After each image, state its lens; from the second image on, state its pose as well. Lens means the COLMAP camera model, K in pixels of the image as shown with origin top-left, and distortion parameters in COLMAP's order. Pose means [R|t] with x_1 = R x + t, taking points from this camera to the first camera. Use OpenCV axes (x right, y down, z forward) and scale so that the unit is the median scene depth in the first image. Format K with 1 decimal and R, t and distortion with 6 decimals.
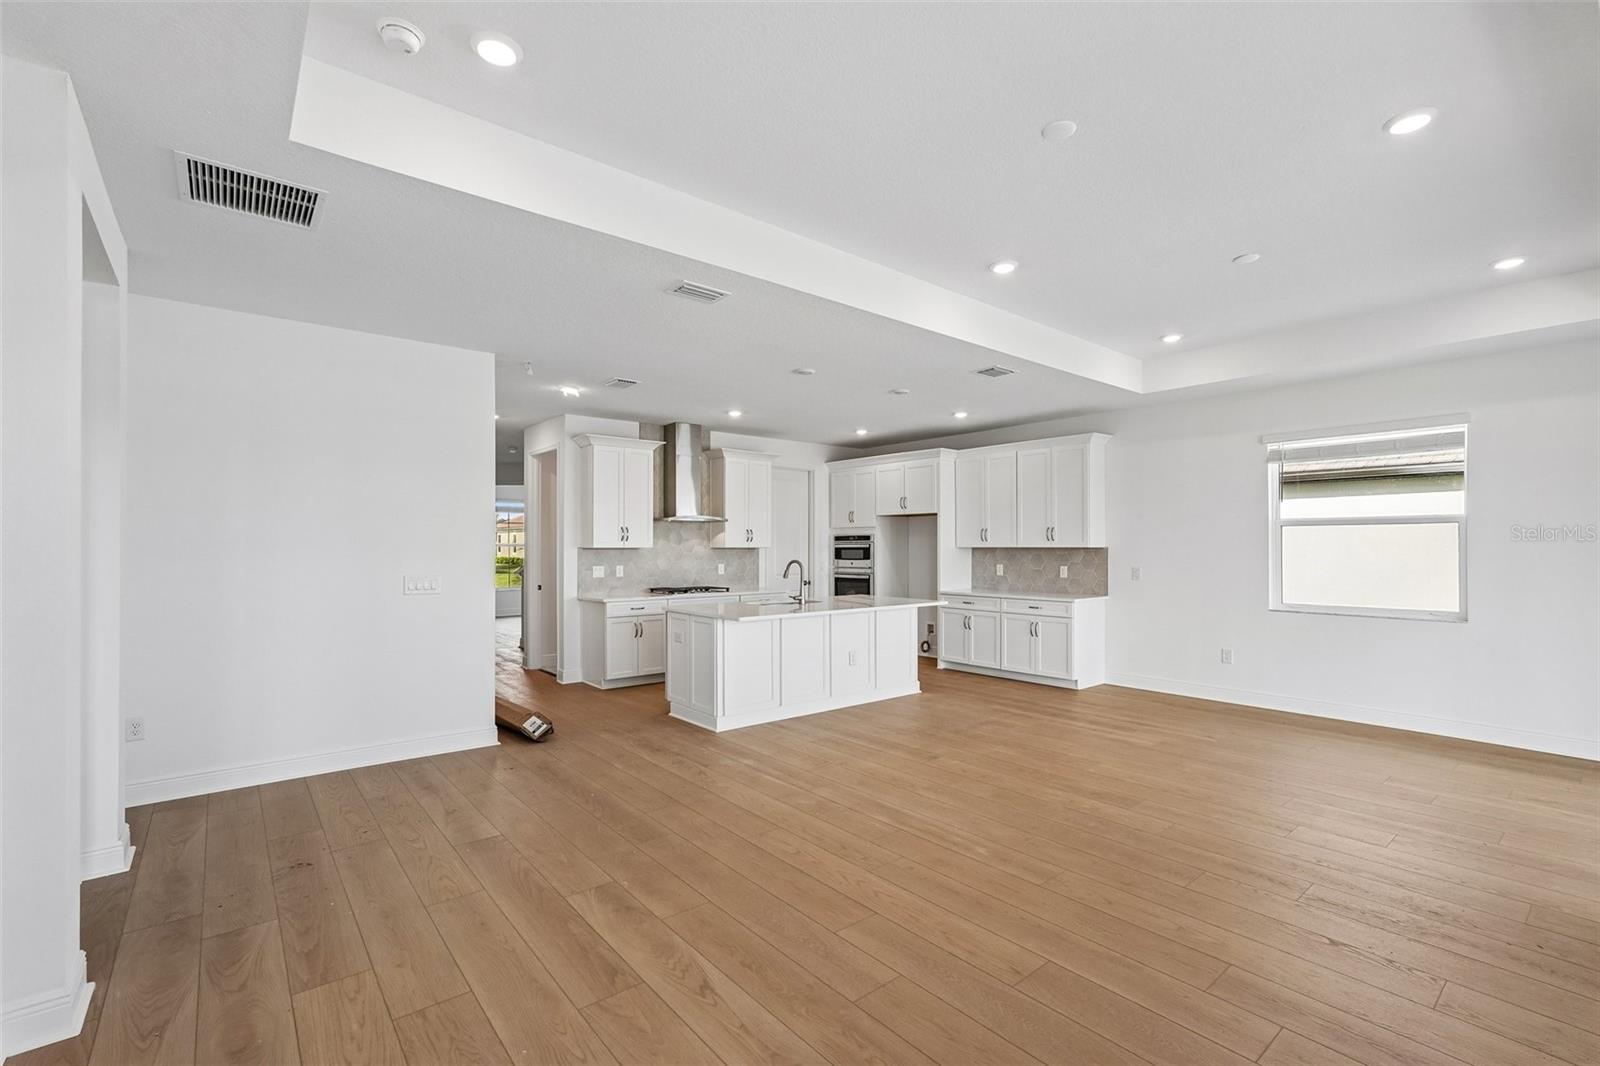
lens RADIAL K [[711.5, 0, 802.2], [0, 711.5, 539.9], [0, 0, 1]] dist [-0.021591, 0.012703]
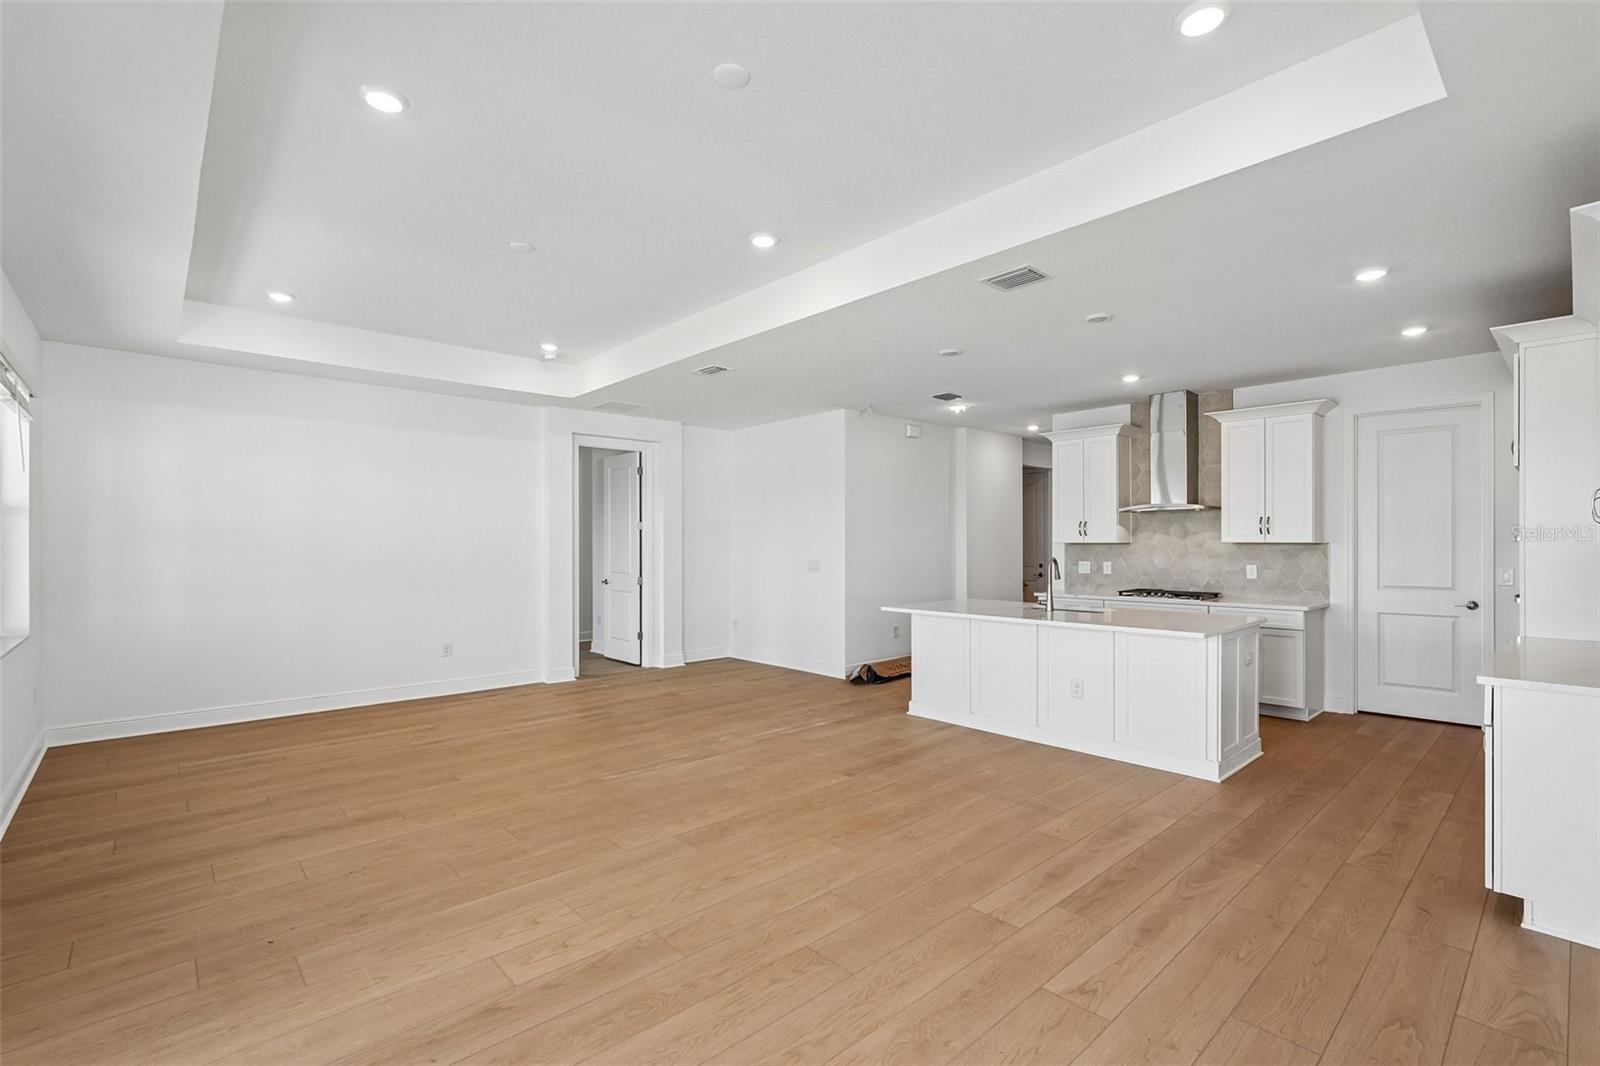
lens RADIAL K [[711.5, 0, 802.2], [0, 711.5, 539.9], [0, 0, 1]] dist [-0.021591, 0.012703]
pose [[0.048963, -0.004859, -0.998789, 0.656718], [0.011191, 0.999928, -0.004316, 0.006503], [0.998738, -0.010966, 0.049014, 0.542864]]
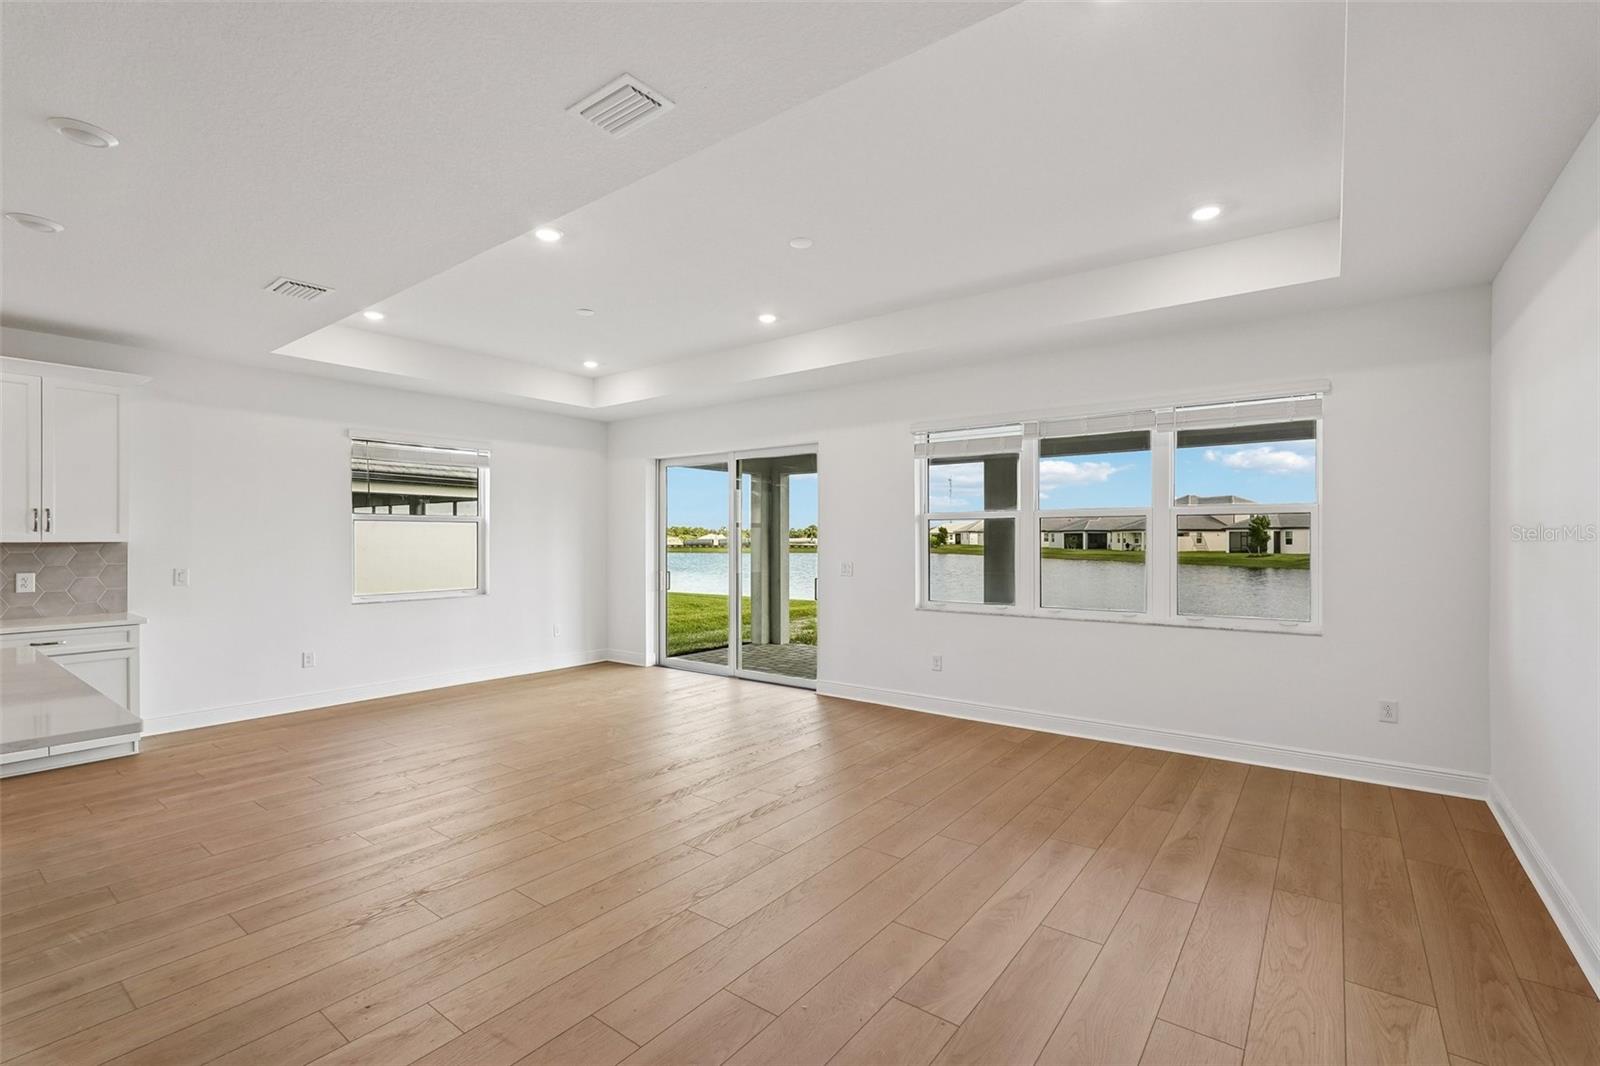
lens RADIAL K [[711.5, 0, 802.2], [0, 711.5, 539.9], [0, 0, 1]] dist [-0.021591, 0.012703]
pose [[-0.231749, 0.000411, 0.972775, -0.365330], [-0.008211, 0.999963, -0.002378, 0.004332], [-0.972741, -0.008539, -0.231737, 0.483733]]
